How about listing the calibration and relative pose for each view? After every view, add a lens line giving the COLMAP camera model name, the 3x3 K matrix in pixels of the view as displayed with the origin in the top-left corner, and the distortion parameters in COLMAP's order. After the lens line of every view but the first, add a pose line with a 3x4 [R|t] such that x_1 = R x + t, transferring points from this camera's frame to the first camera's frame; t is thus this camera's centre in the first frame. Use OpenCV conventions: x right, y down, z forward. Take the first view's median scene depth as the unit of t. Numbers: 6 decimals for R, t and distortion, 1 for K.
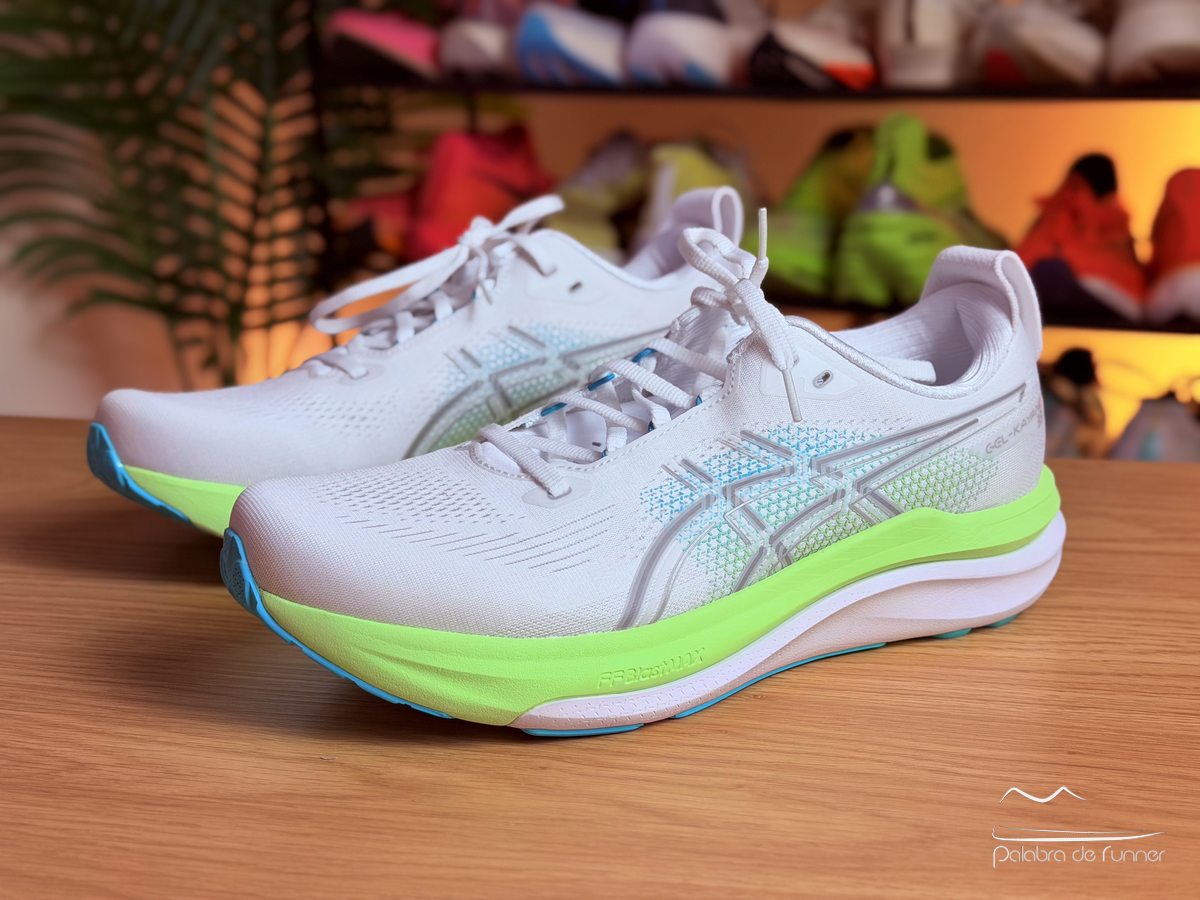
lens RADIAL K [[1690.9, 0, 600.0], [0, 1690.9, 450.0], [0, 0, 1]] dist [0.154195, -0.300729]
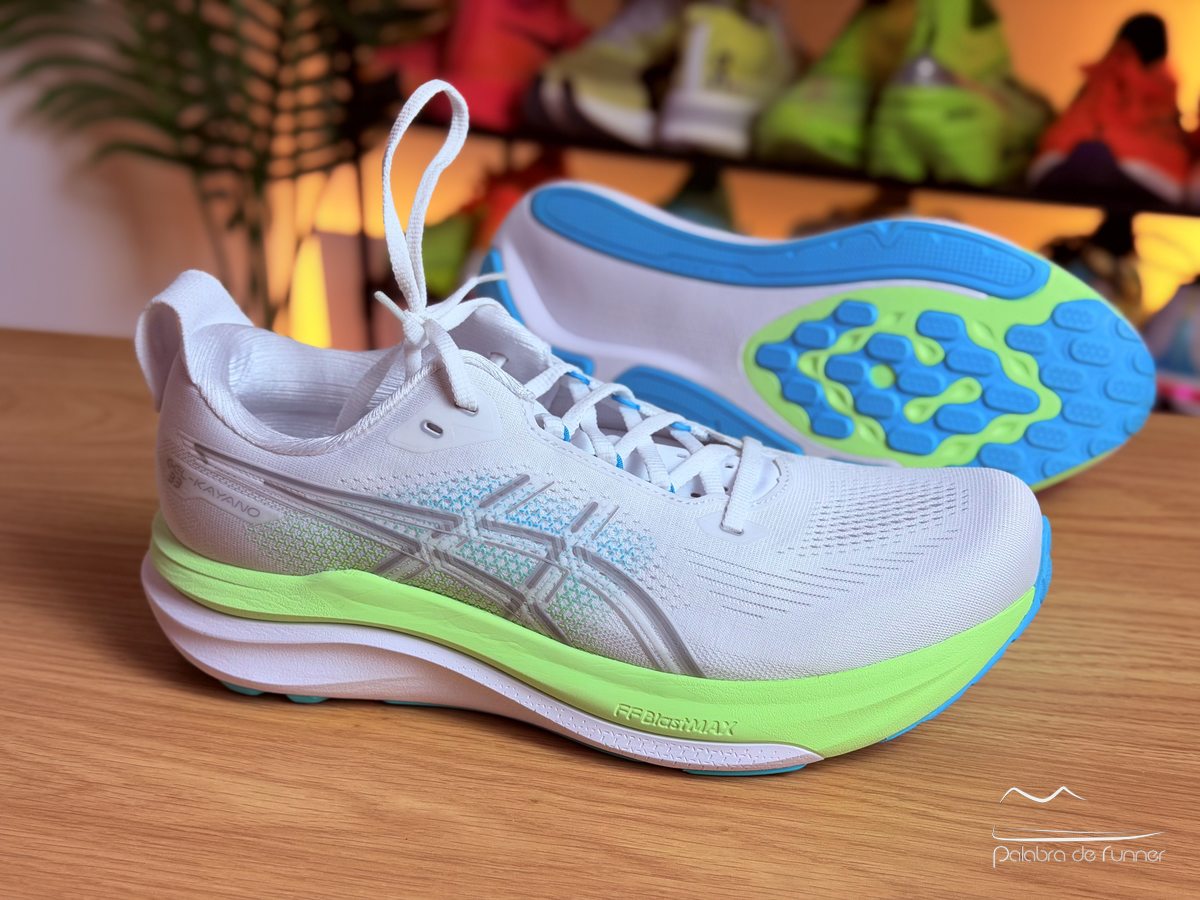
lens RADIAL K [[1690.9, 0, 600.0], [0, 1690.9, 450.0], [0, 0, 1]] dist [0.154195, -0.300729]
pose [[0.999578, 0.016786, -0.023712, 0.009206], [-0.013492, 0.991045, 0.132844, -0.054877], [0.025730, -0.132468, 0.990853, 0.003613]]
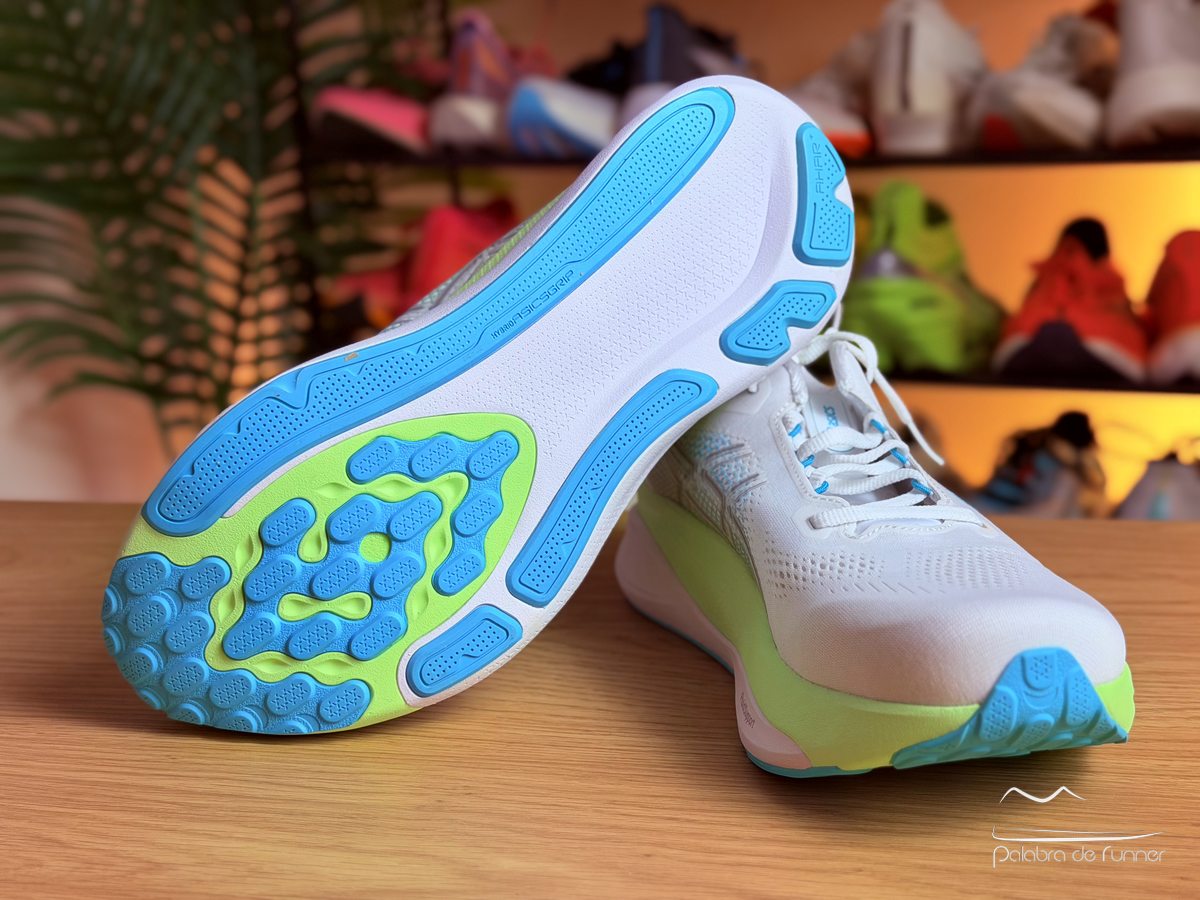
lens RADIAL K [[1690.9, 0, 600.0], [0, 1690.9, 450.0], [0, 0, 1]] dist [0.154195, -0.300729]
pose [[0.999325, -0.020616, 0.030409, -0.028921], [0.021941, 0.998794, -0.043927, 0.000699], [-0.029467, 0.044564, 0.998572, 0.013594]]
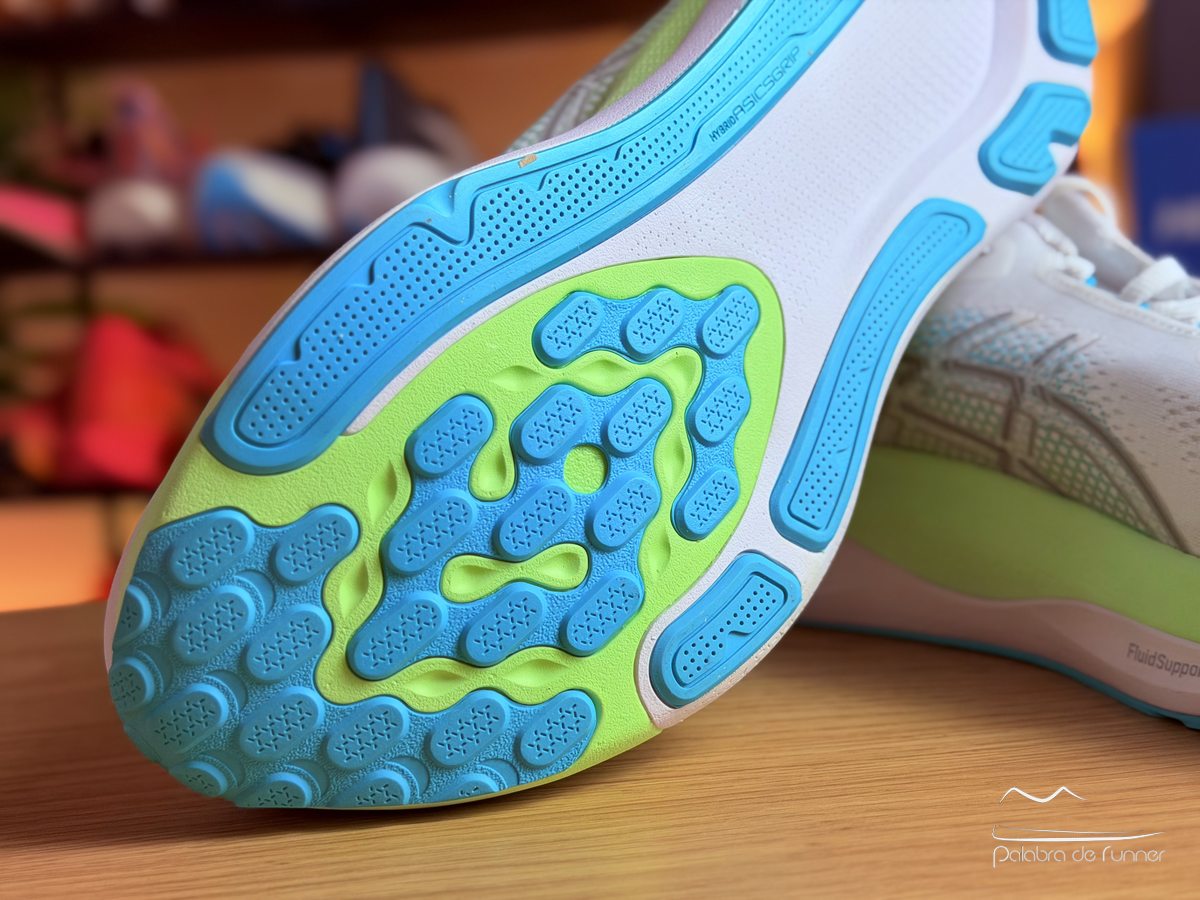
lens RADIAL K [[1690.9, 0, 600.0], [0, 1690.9, 450.0], [0, 0, 1]] dist [0.154195, -0.300729]
pose [[0.948551, -0.096259, 0.301637, -0.122792], [0.143603, 0.979840, -0.138897, 0.030512], [-0.282186, 0.175067, 0.943251, 0.153299]]
